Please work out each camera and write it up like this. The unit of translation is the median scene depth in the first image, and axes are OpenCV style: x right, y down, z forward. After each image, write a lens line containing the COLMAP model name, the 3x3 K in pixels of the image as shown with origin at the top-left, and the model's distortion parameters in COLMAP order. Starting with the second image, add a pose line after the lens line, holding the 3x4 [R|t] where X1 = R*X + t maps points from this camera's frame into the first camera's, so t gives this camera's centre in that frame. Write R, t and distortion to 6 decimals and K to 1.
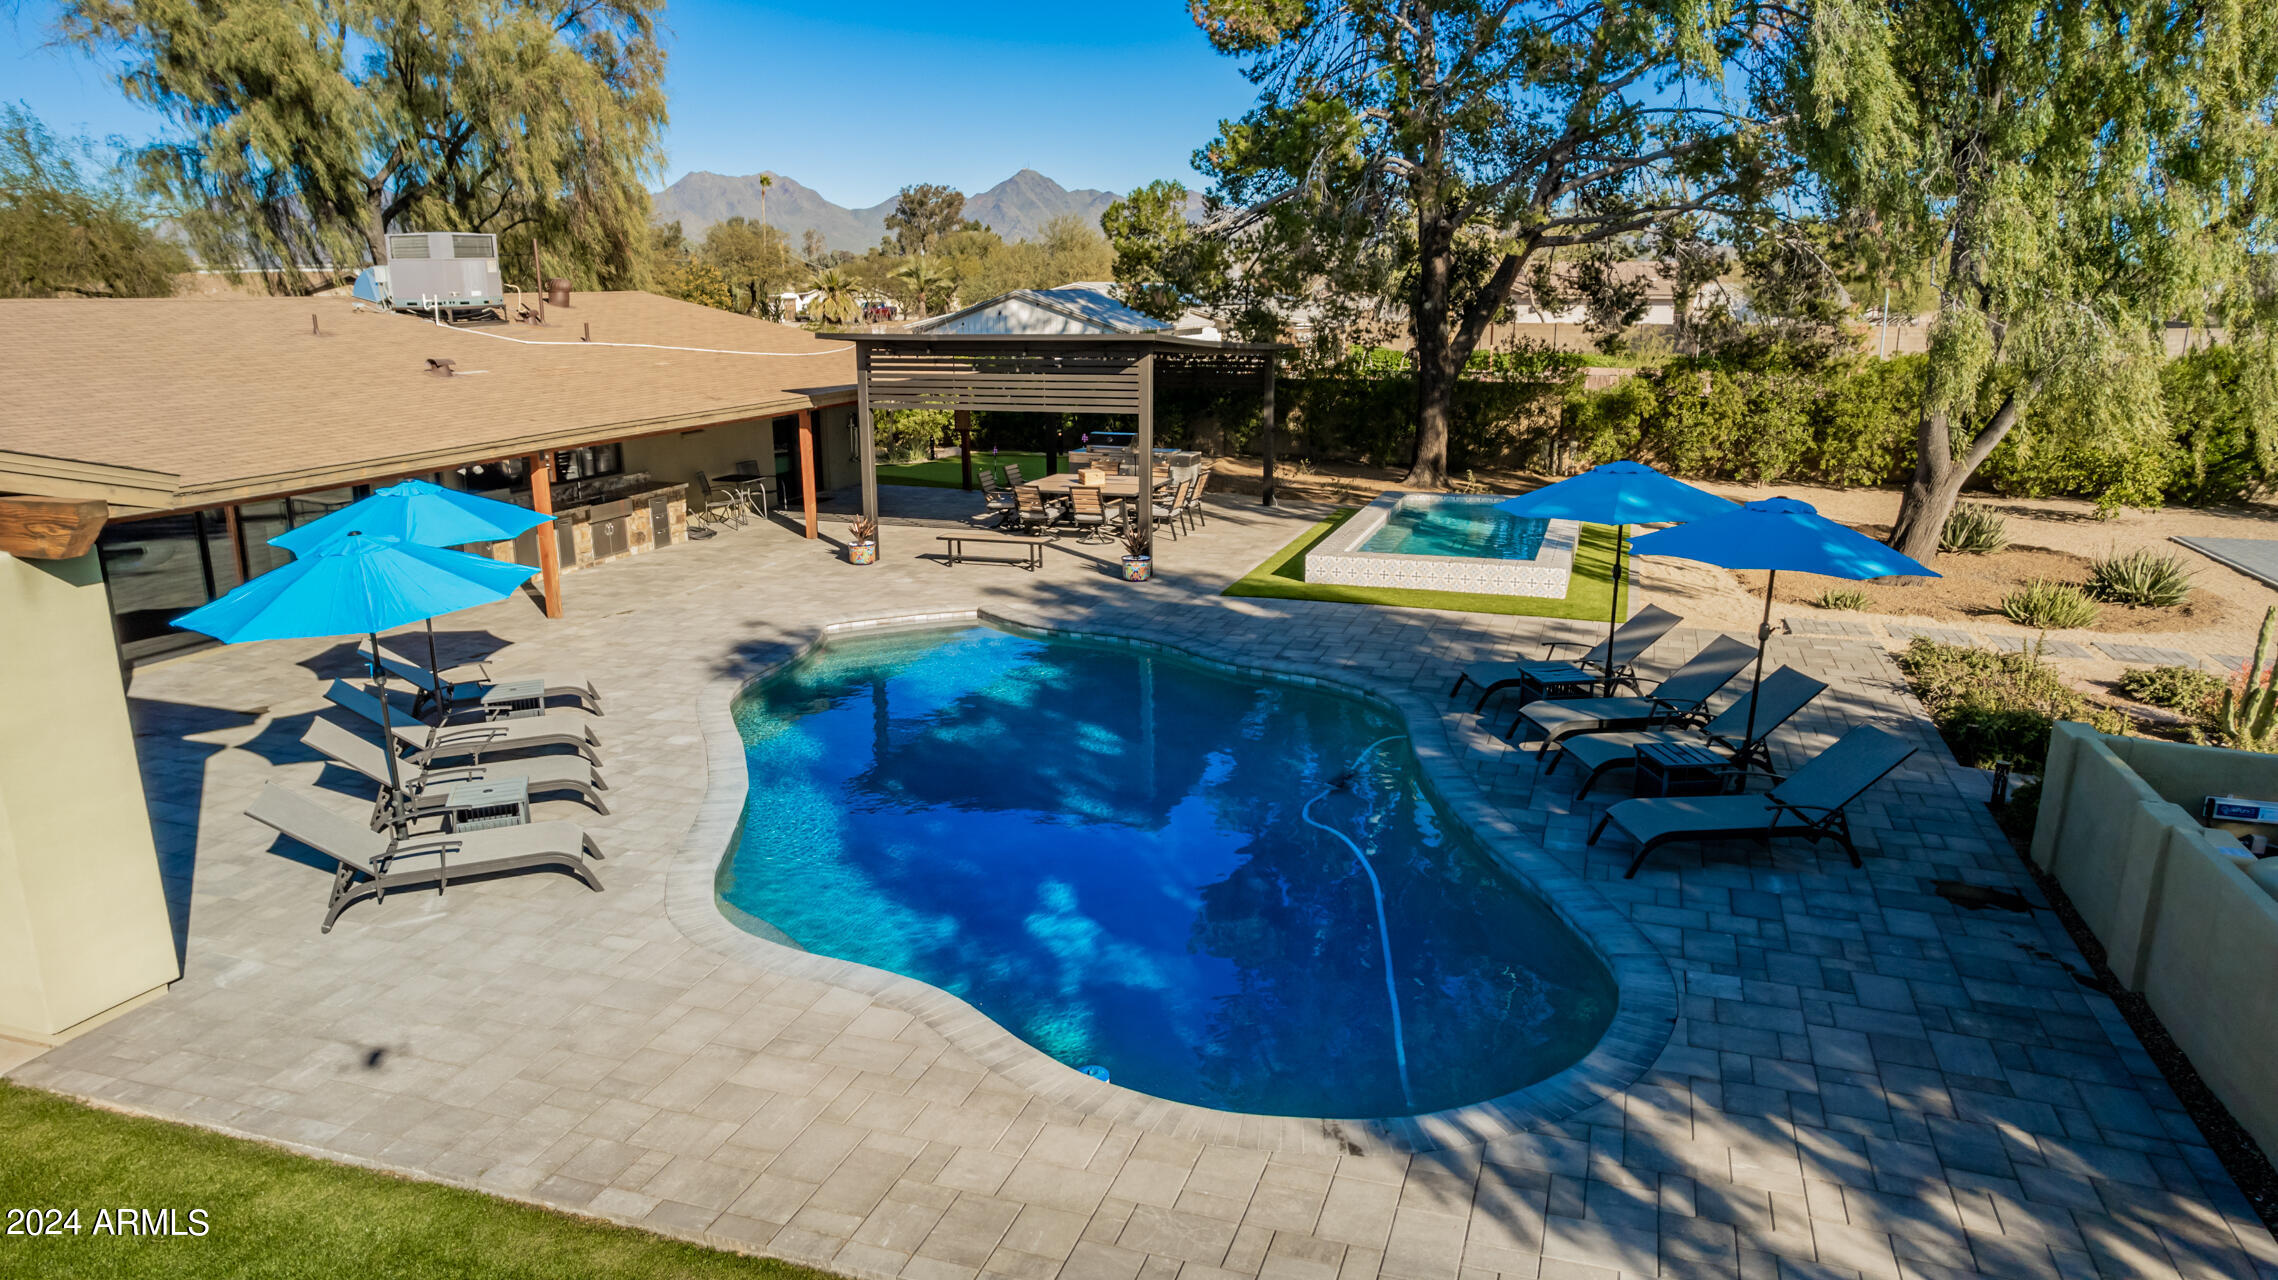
lens RADIAL K [[1407.2, 0, 1139.0], [0, 1407.2, 640.0], [0, 0, 1]] dist [-0.070131, 0.025250]
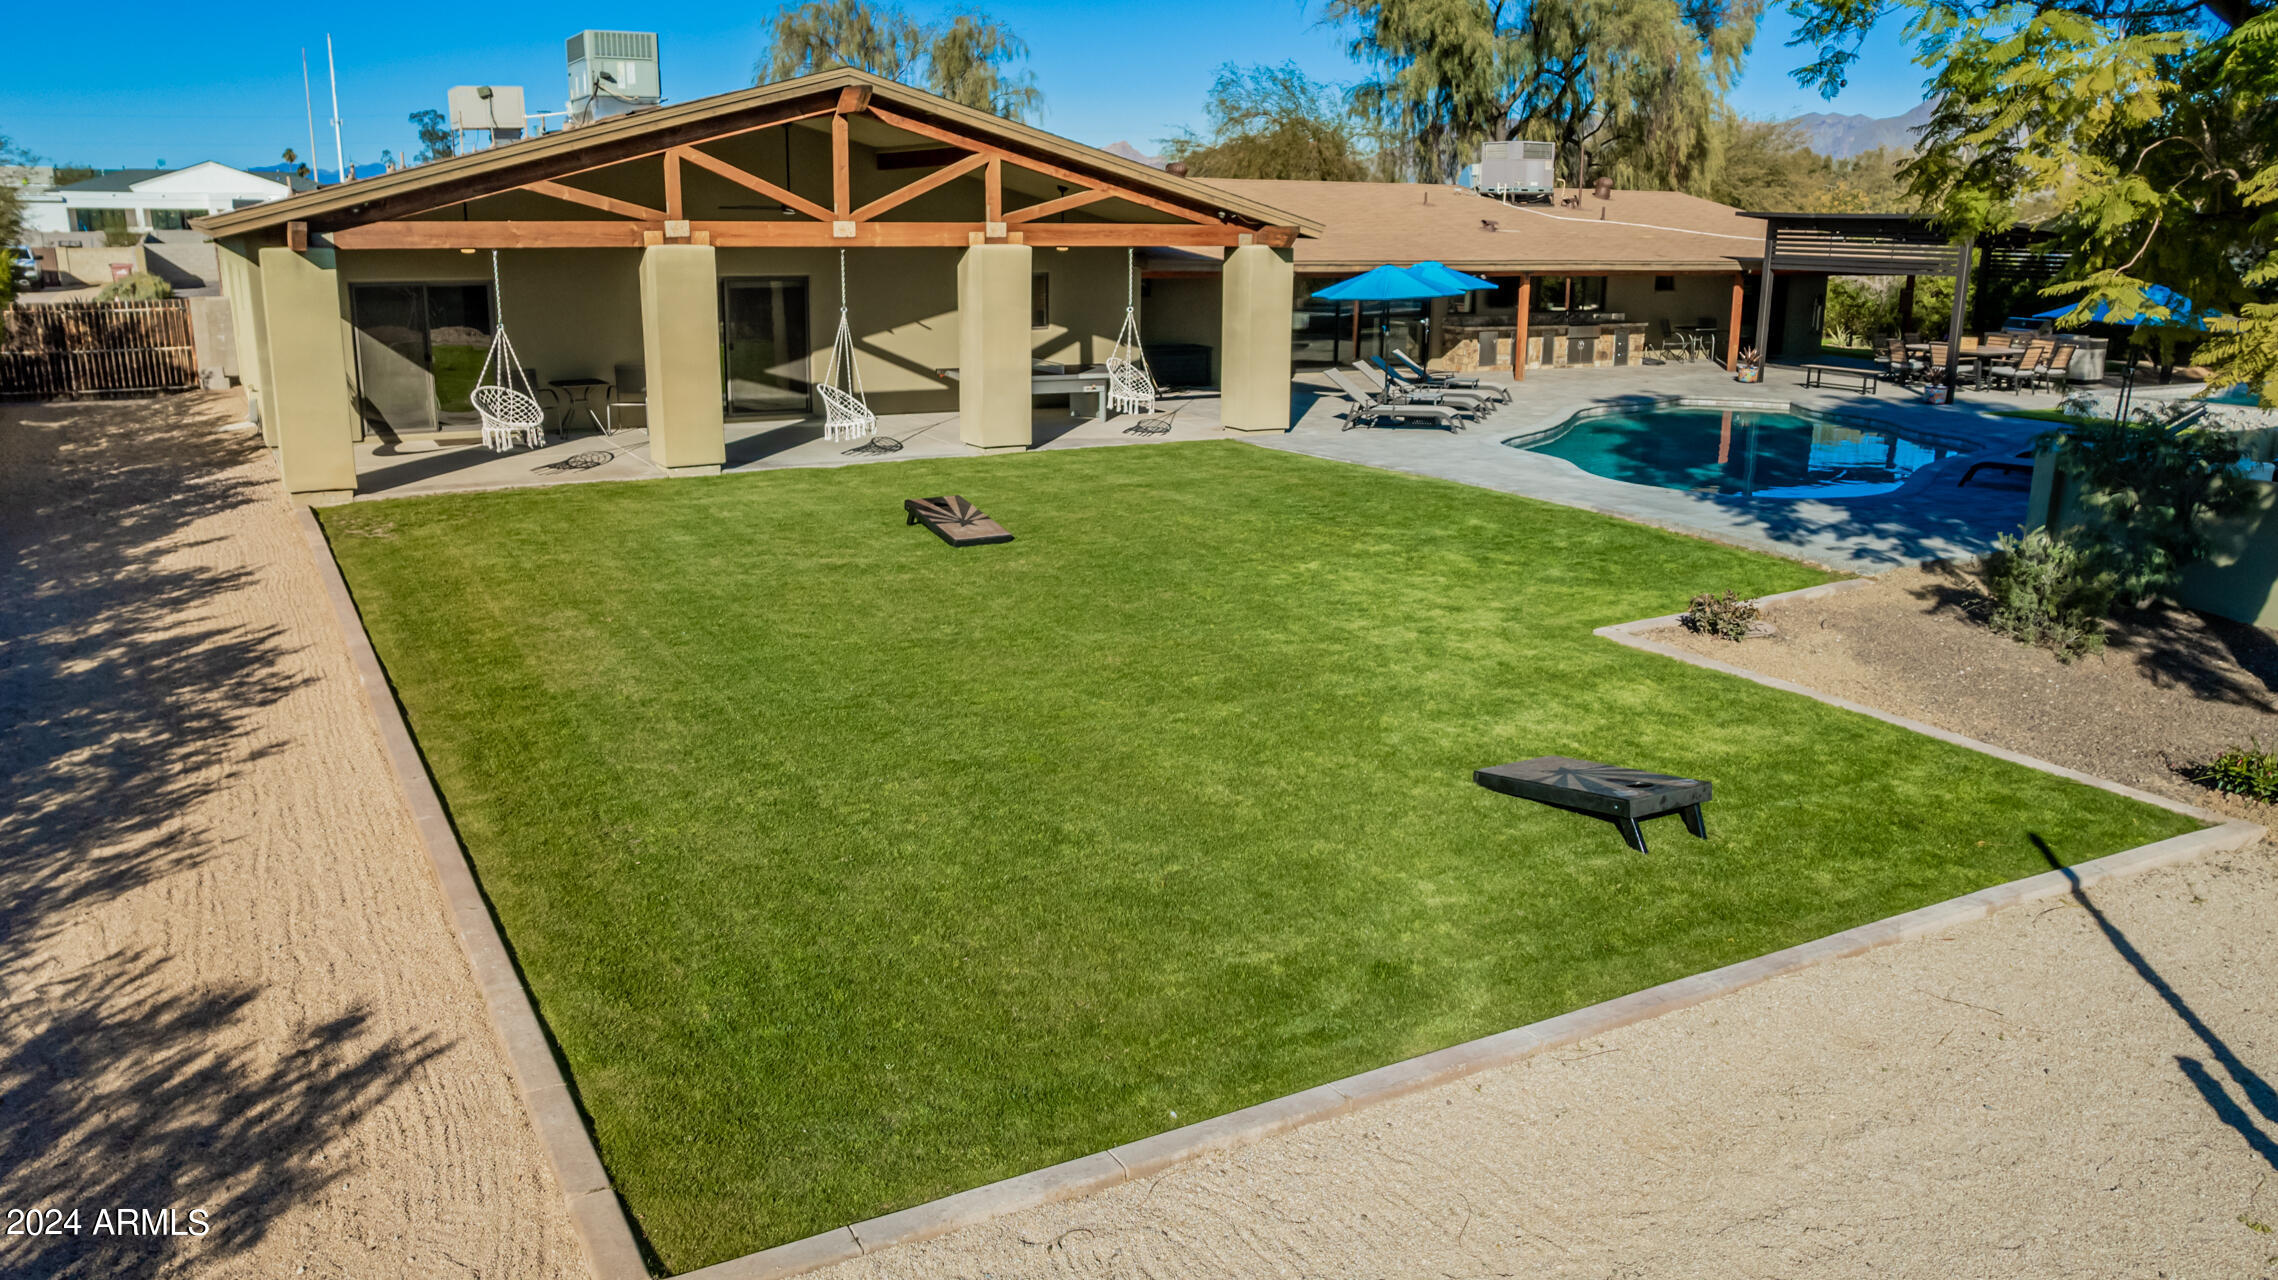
lens RADIAL K [[1407.2, 0, 1139.0], [0, 1407.2, 640.0], [0, 0, 1]] dist [-0.070131, 0.025250]
pose [[0.723919, 0.202579, -0.659472, 0.286448], [-0.168989, 0.978864, 0.115188, 0.123075], [0.668868, 0.028057, 0.742852, -0.356920]]
